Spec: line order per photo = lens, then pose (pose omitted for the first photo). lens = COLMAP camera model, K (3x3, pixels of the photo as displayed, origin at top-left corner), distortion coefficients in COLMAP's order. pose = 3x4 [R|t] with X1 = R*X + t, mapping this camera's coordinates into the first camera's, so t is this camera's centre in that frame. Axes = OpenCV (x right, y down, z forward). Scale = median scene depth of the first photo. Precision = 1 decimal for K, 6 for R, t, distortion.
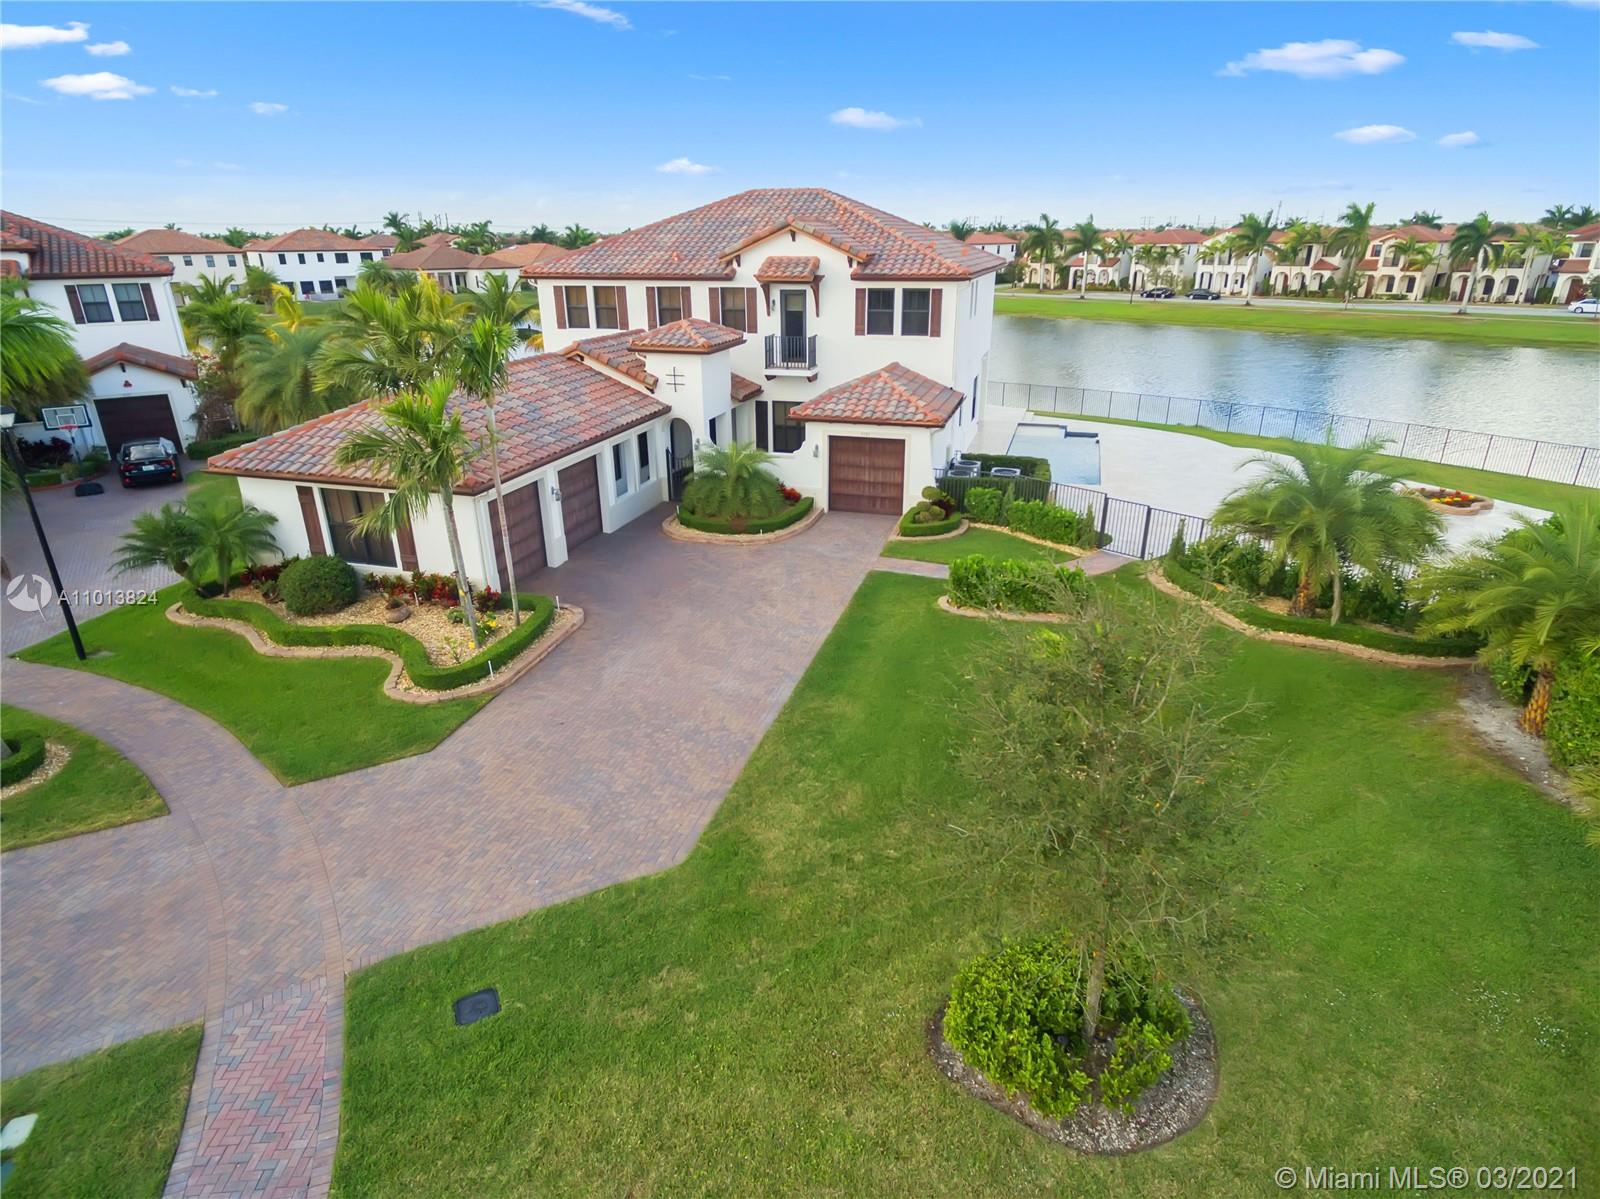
lens RADIAL K [[888.6, 0, 800.0], [0, 888.6, 599.5], [0, 0, 1]] dist [0.009472, 0.001552]
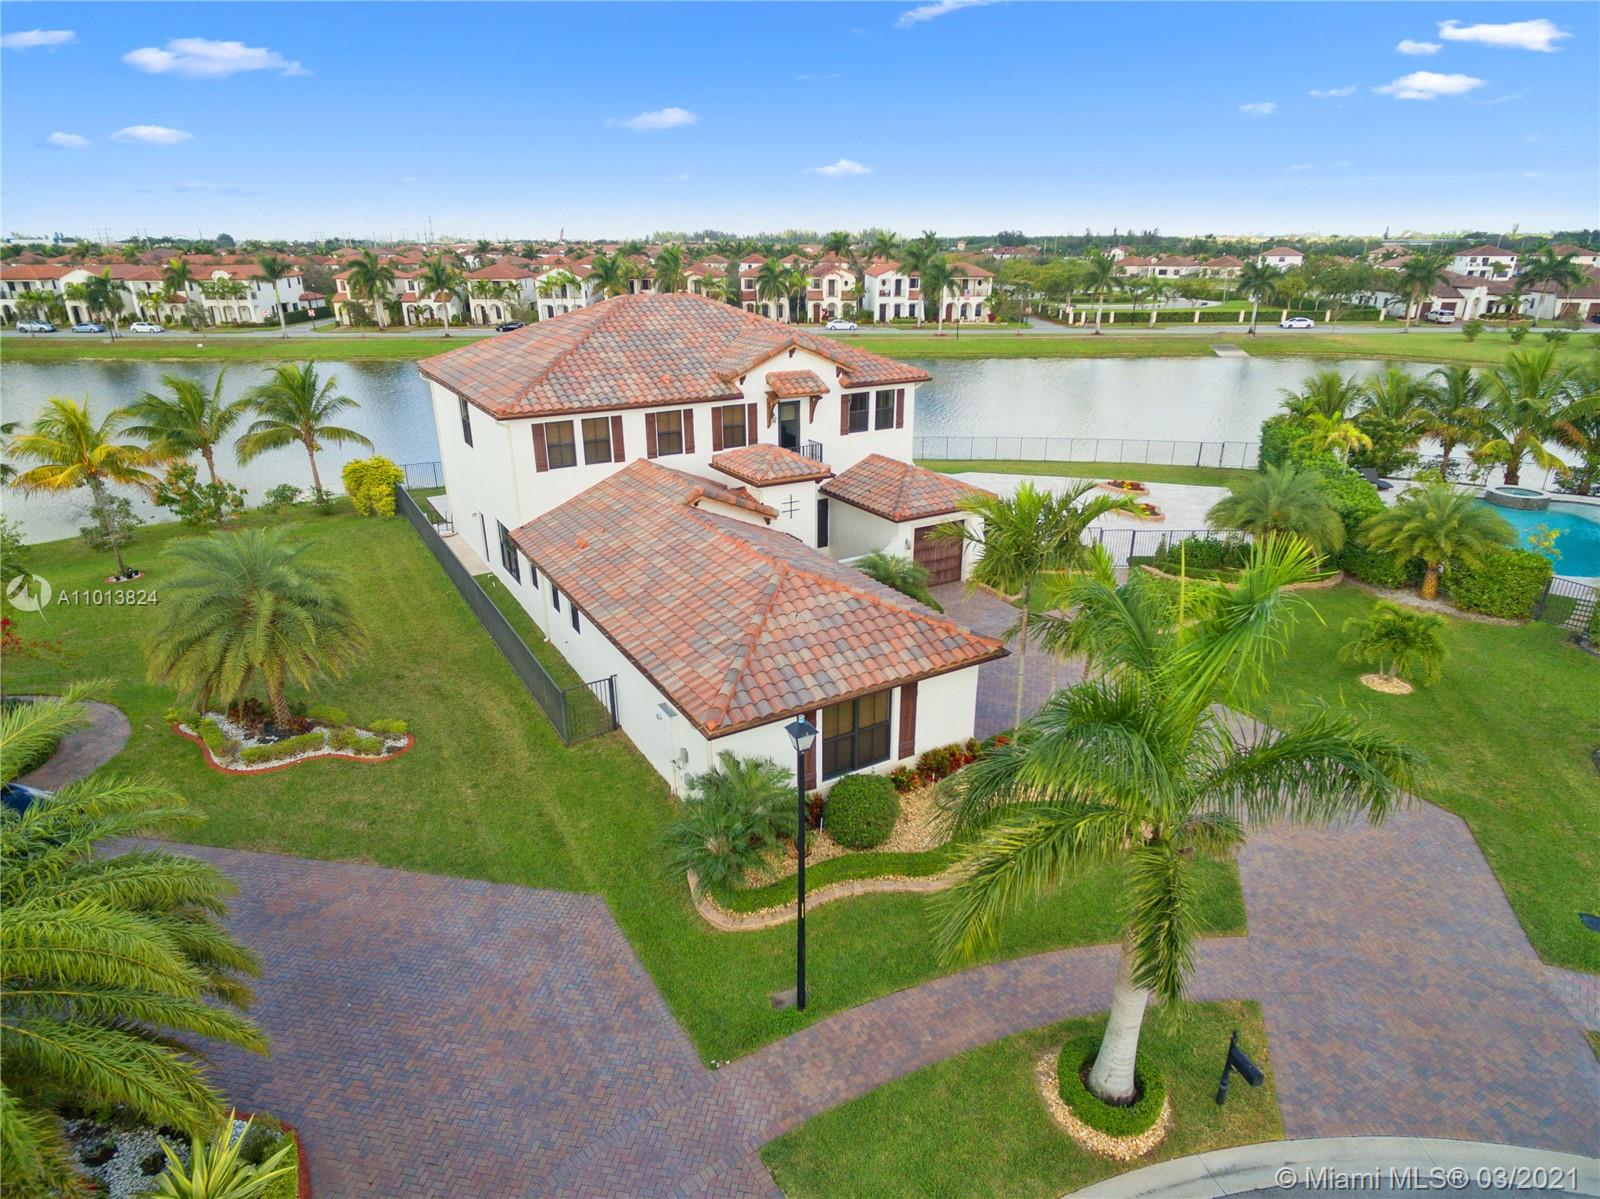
lens RADIAL K [[910.8, 0, 800.0], [0, 910.8, 599.5], [0, 0, 1]] dist [0.008339, 0.000055]
pose [[0.681191, -0.259979, 0.684390, -0.809662], [0.273931, 0.957430, 0.091048, -0.222999], [-0.678926, 0.125454, 0.723409, 0.249050]]
